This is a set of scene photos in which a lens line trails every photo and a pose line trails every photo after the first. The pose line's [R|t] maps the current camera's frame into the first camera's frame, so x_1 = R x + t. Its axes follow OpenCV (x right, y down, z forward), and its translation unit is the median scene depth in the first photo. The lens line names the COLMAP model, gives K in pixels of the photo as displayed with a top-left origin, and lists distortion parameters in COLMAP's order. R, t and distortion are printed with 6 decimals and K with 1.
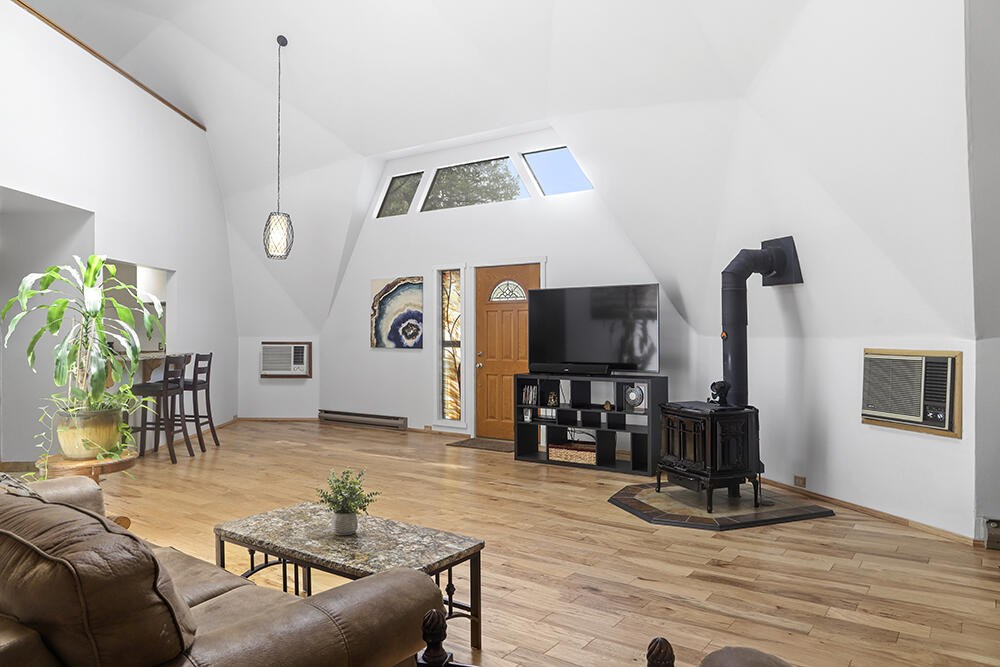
lens RADIAL K [[691.1, 0, 501.4], [0, 691.1, 330.7], [0, 0, 1]] dist [-0.069130, 0.079455]
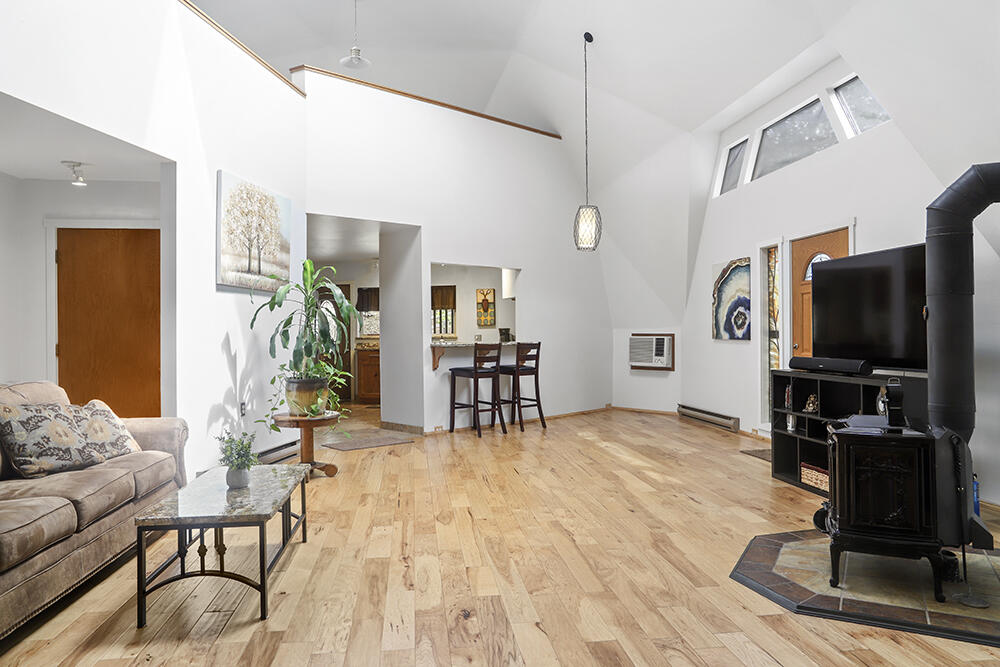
lens RADIAL K [[691.1, 0, 501.4], [0, 691.1, 330.7], [0, 0, 1]] dist [-0.069130, 0.079455]
pose [[0.684133, -0.003976, -0.729347, 0.317928], [0.005246, 0.999986, -0.000531, 0.013718], [0.729339, -0.003463, 0.684144, 0.190739]]
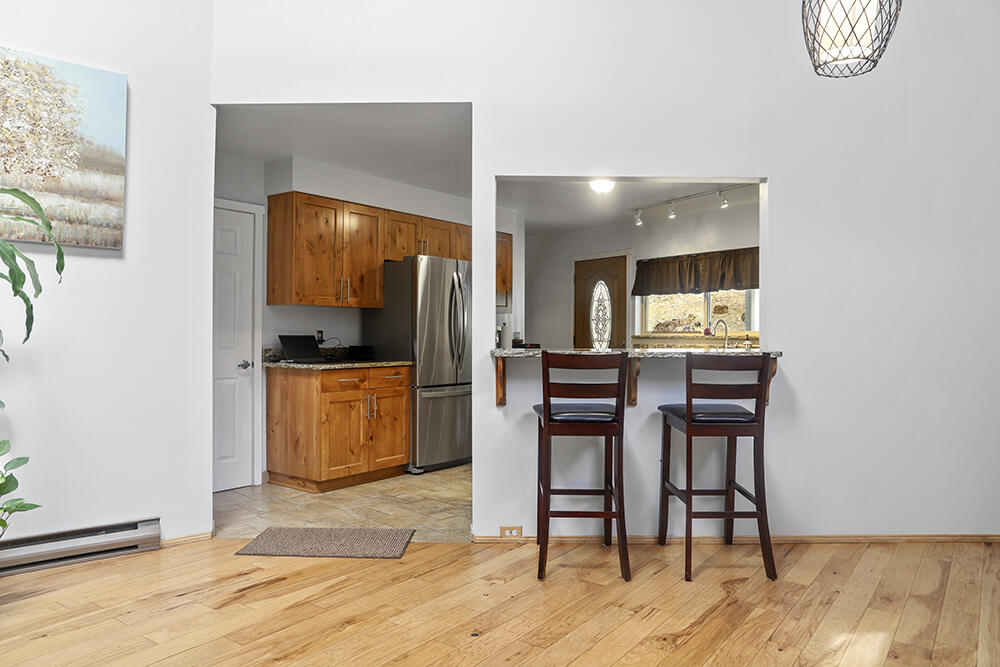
lens RADIAL K [[691.1, 0, 501.4], [0, 691.1, 330.7], [0, 0, 1]] dist [-0.069130, 0.079455]
pose [[0.001319, 0.002622, -0.999996, -0.003337], [-0.005904, 0.999979, 0.002615, 0.017530], [0.999982, 0.005900, 0.001335, 0.789075]]
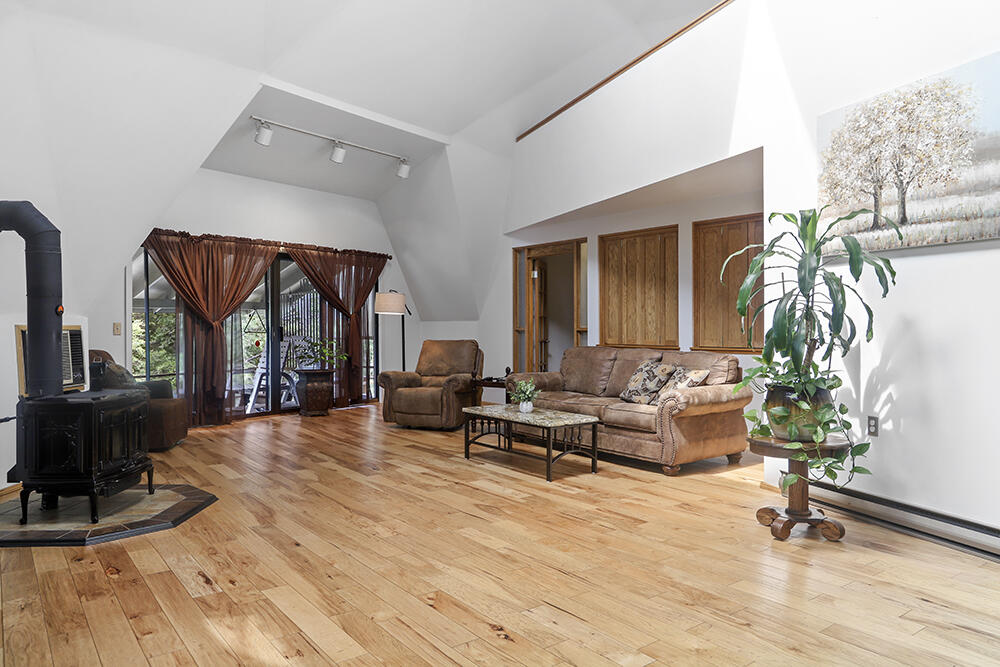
lens RADIAL K [[691.1, 0, 501.4], [0, 691.1, 330.7], [0, 0, 1]] dist [-0.069130, 0.079455]
pose [[-0.956385, 0.004634, 0.292074, -0.255971], [0.006619, 0.999961, 0.005806, 0.019202], [-0.292036, 0.007486, -0.956378, 1.010163]]
